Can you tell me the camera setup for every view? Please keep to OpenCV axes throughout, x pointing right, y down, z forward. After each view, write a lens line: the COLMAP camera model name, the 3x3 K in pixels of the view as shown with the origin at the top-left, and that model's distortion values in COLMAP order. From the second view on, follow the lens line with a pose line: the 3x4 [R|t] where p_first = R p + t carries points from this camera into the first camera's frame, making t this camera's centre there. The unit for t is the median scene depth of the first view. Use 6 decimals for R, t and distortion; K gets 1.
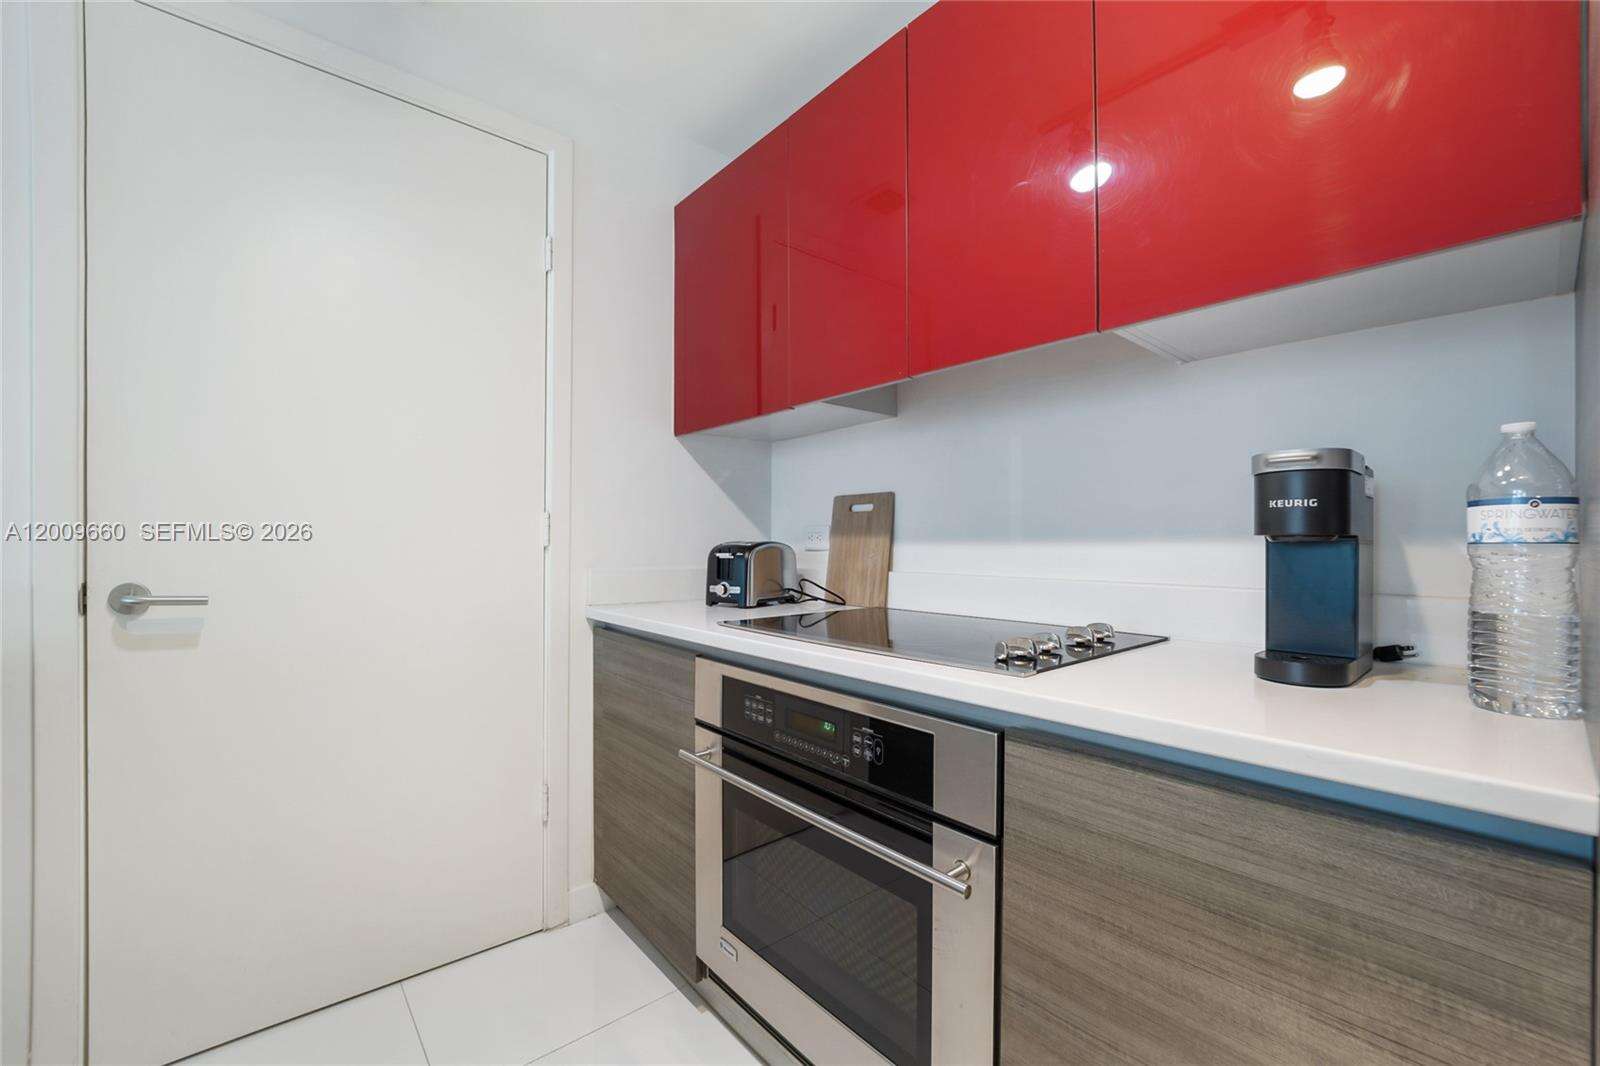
lens RADIAL K [[651.8, 0, 802.8], [0, 651.8, 521.7], [0, 0, 1]] dist [-0.026284, 0.002551]
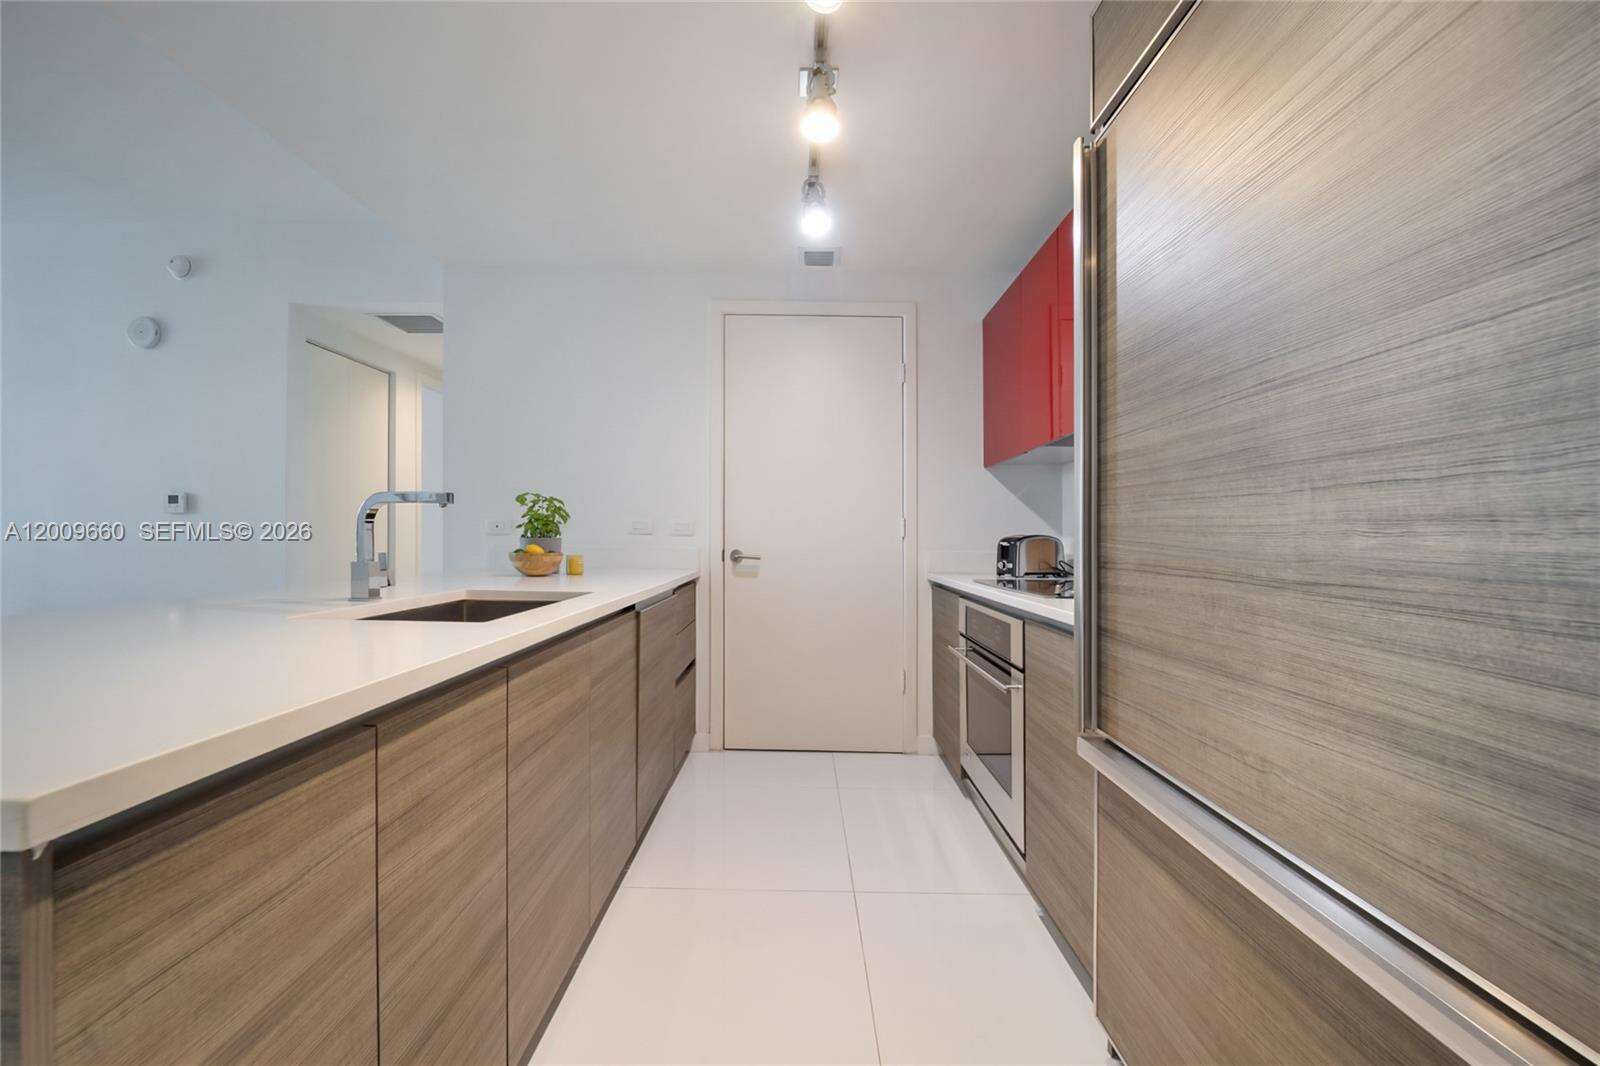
lens RADIAL K [[651.8, 0, 807.1], [0, 651.8, 532.6], [0, 0, 1]] dist [-0.026284, 0.002551]
pose [[0.758580, -0.002711, -0.651574, 0.542430], [0.010855, 0.999905, 0.008477, 0.006512], [0.651490, -0.013503, 0.758537, -0.504522]]
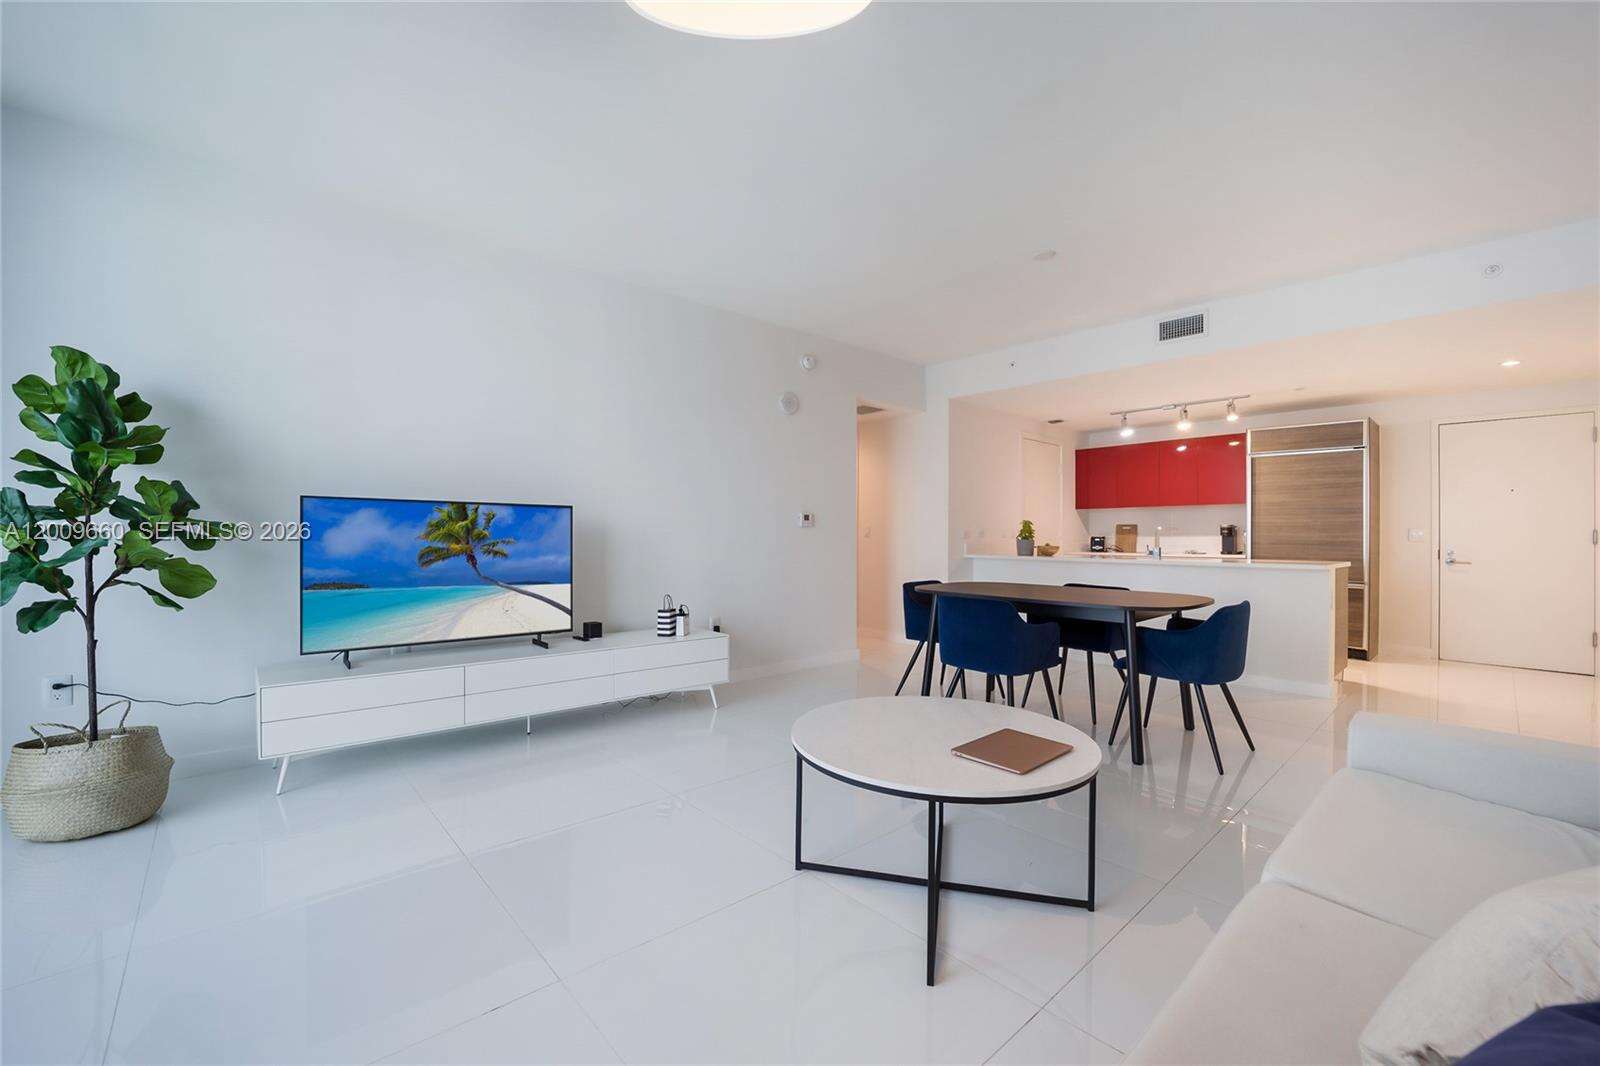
lens RADIAL K [[651.8, 0, 793.7], [0, 651.8, 533.1], [0, 0, 1]] dist [-0.026284, 0.002551]
pose [[0.999749, -0.004202, 0.021985, -2.164733], [0.003716, 0.999749, 0.022095, -0.089719], [-0.022073, -0.022008, 0.999514, -3.121186]]
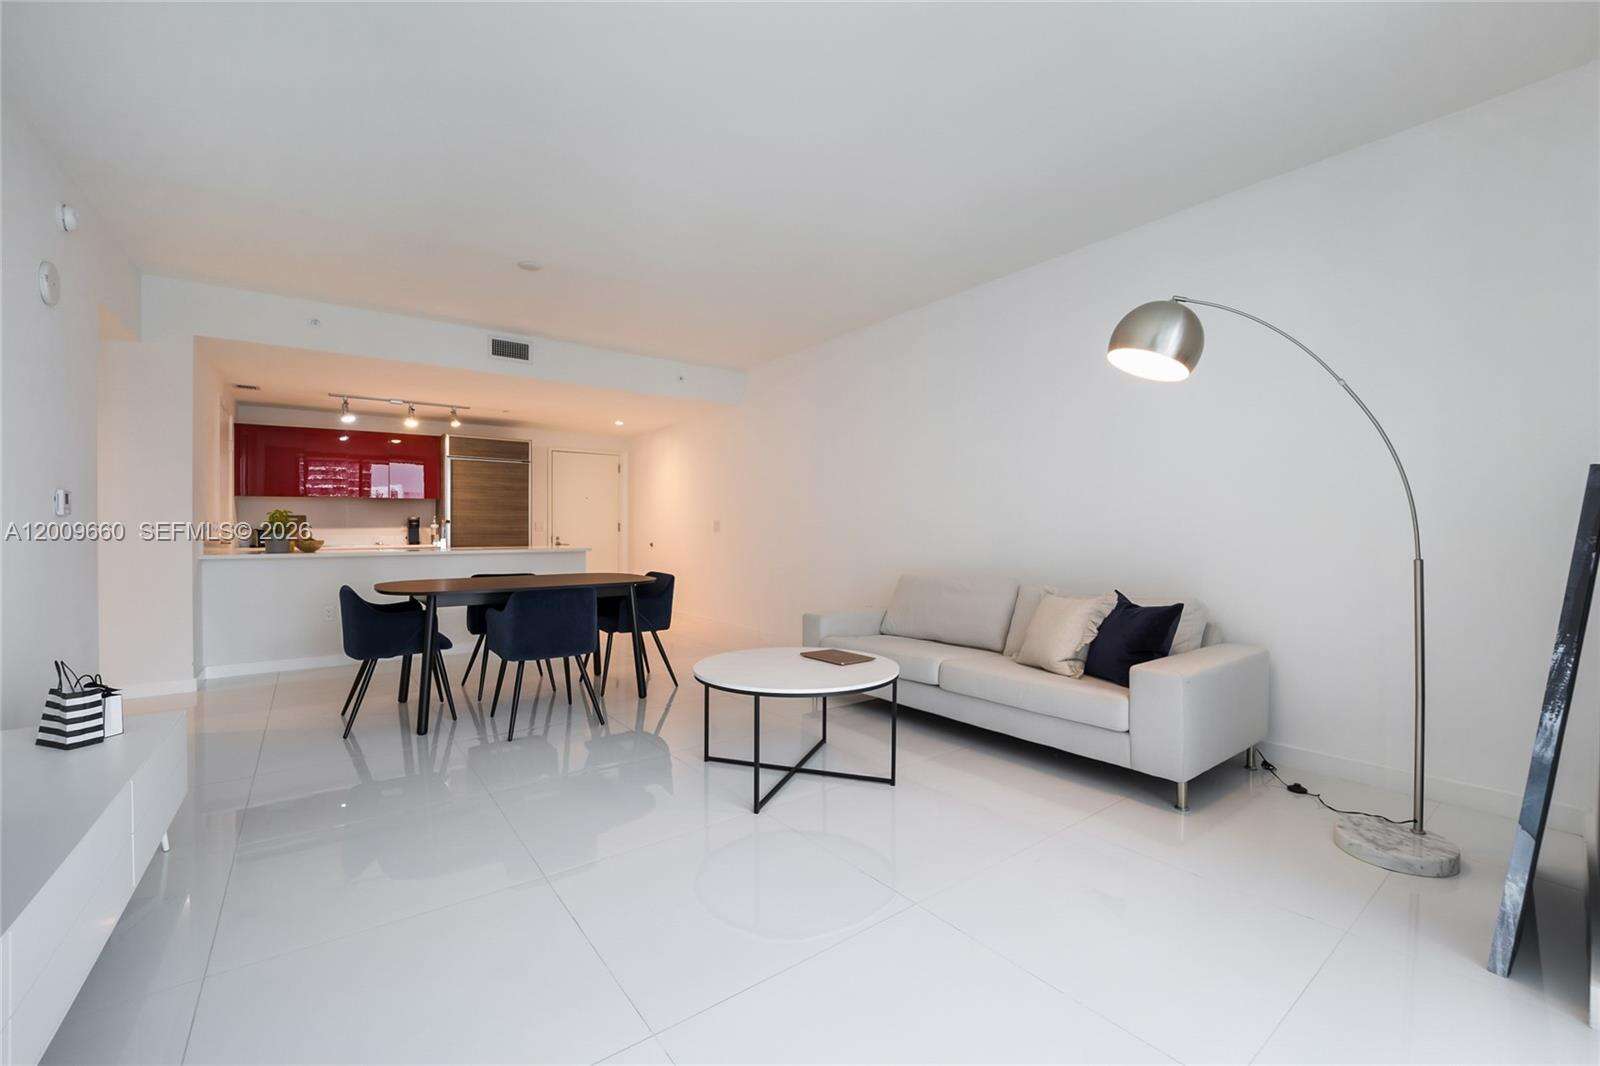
lens RADIAL K [[651.8, 0, 803.1], [0, 651.8, 532.2], [0, 0, 1]] dist [-0.026284, 0.002551]
pose [[0.047521, -0.017737, 0.998713, -3.504728], [-0.023145, 0.999554, 0.018853, -0.085034], [-0.998602, -0.024011, 0.047089, -2.107697]]
